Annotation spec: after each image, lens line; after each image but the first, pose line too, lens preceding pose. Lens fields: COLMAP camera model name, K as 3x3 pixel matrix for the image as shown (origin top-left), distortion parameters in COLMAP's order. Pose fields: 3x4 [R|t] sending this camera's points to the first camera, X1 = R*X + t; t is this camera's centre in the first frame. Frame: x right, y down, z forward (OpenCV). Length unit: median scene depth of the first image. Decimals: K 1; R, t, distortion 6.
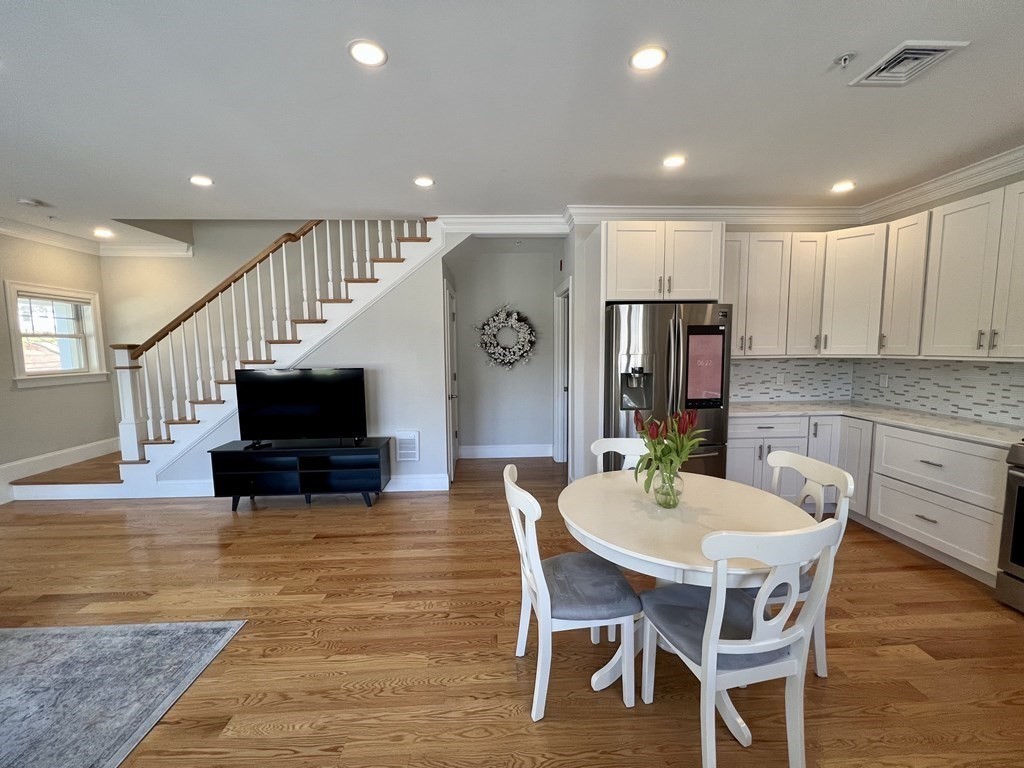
lens RADIAL K [[410.1, 0, 514.1], [0, 410.1, 384.3], [0, 0, 1]] dist [-0.001805, 0.000633]
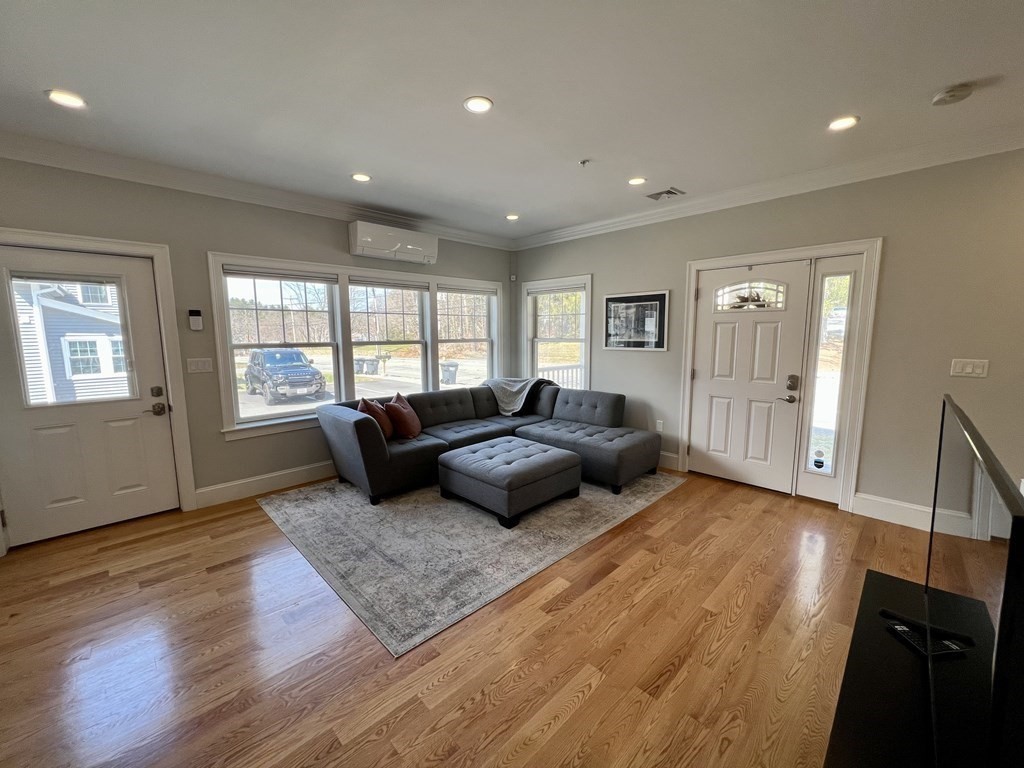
lens RADIAL K [[410.1, 0, 513.5], [0, 410.1, 384.4], [0, 0, 1]] dist [-0.001805, 0.000633]
pose [[-0.745970, 0.096796, -0.658907, -0.235880], [-0.051300, 0.978090, 0.201764, -0.108760], [0.664000, 0.184312, -0.724660, 1.182497]]
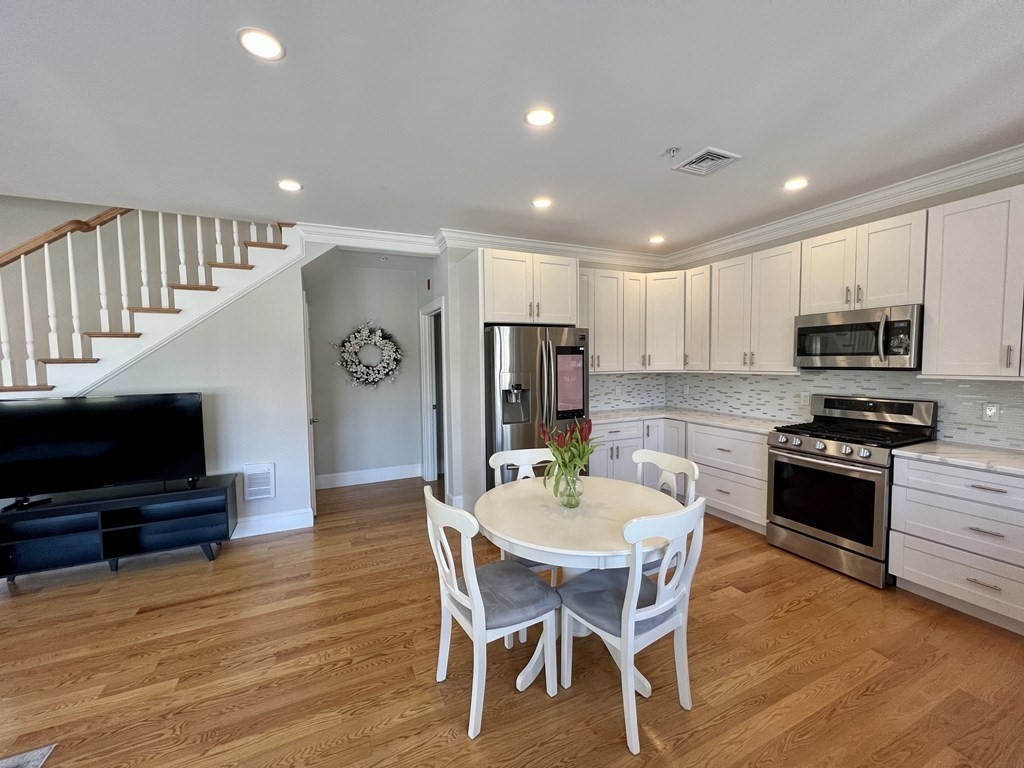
lens RADIAL K [[410.1, 0, 513.8], [0, 410.1, 384.2], [0, 0, 1]] dist [-0.001805, 0.000633]
pose [[0.926871, -0.023868, 0.374620, -0.109587], [0.038868, 0.998715, -0.032535, -0.005780], [-0.373362, 0.044716, 0.926607, -0.005085]]
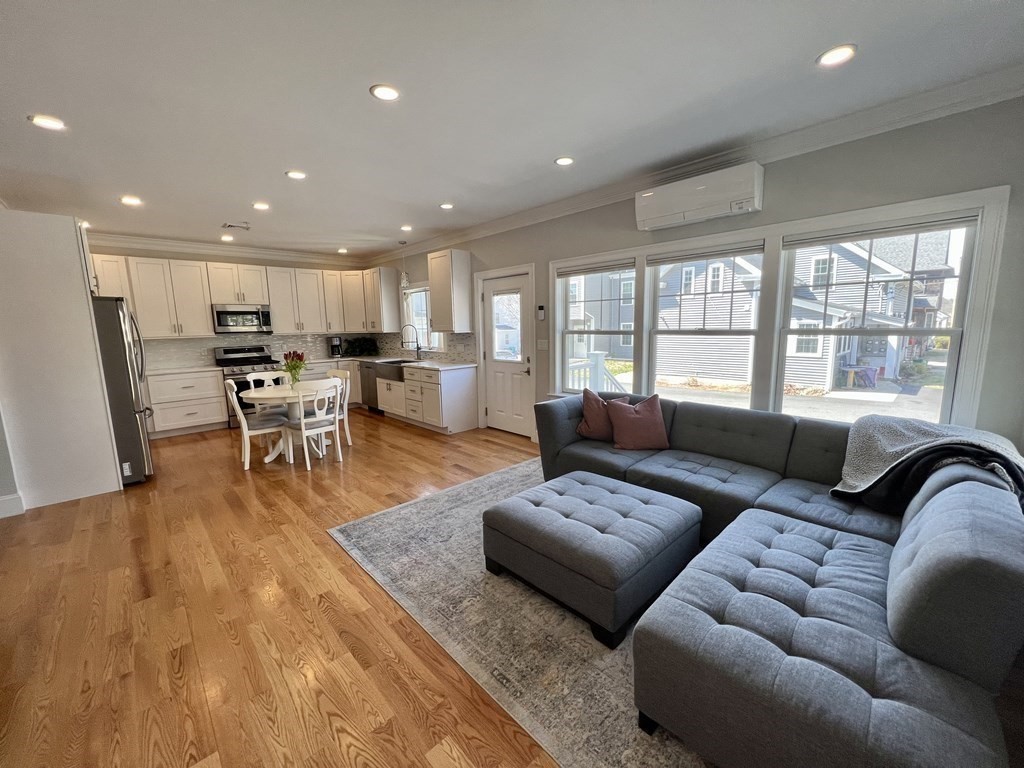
lens RADIAL K [[410.1, 0, 513.3], [0, 410.1, 384.1], [0, 0, 1]] dist [-0.001805, 0.000633]
pose [[-0.650476, -0.090226, 0.754149, -1.433152], [0.096340, 0.975098, 0.199757, -0.070579], [-0.753392, 0.202592, -0.625585, 0.909536]]
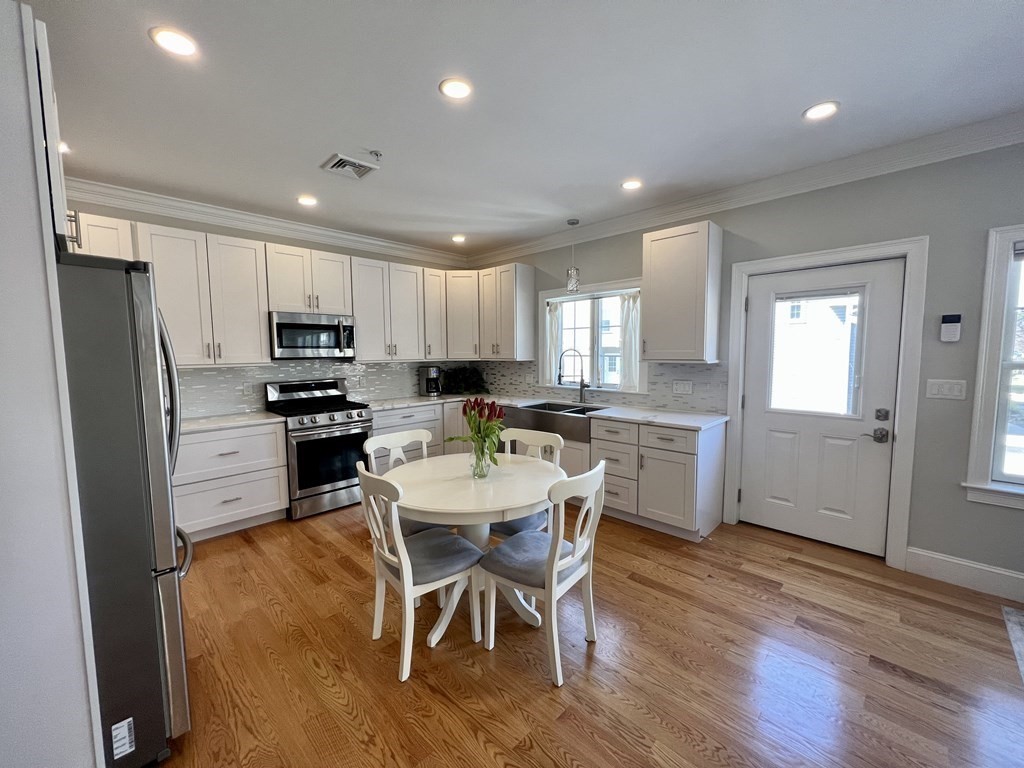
lens RADIAL K [[410.1, 0, 513.4], [0, 410.1, 384.6], [0, 0, 1]] dist [-0.001805, 0.000633]
pose [[-0.674861, -0.046427, 0.736483, -0.355097], [0.082933, 0.986925, 0.138209, -0.087061], [-0.733270, 0.154350, -0.662187, 0.991716]]
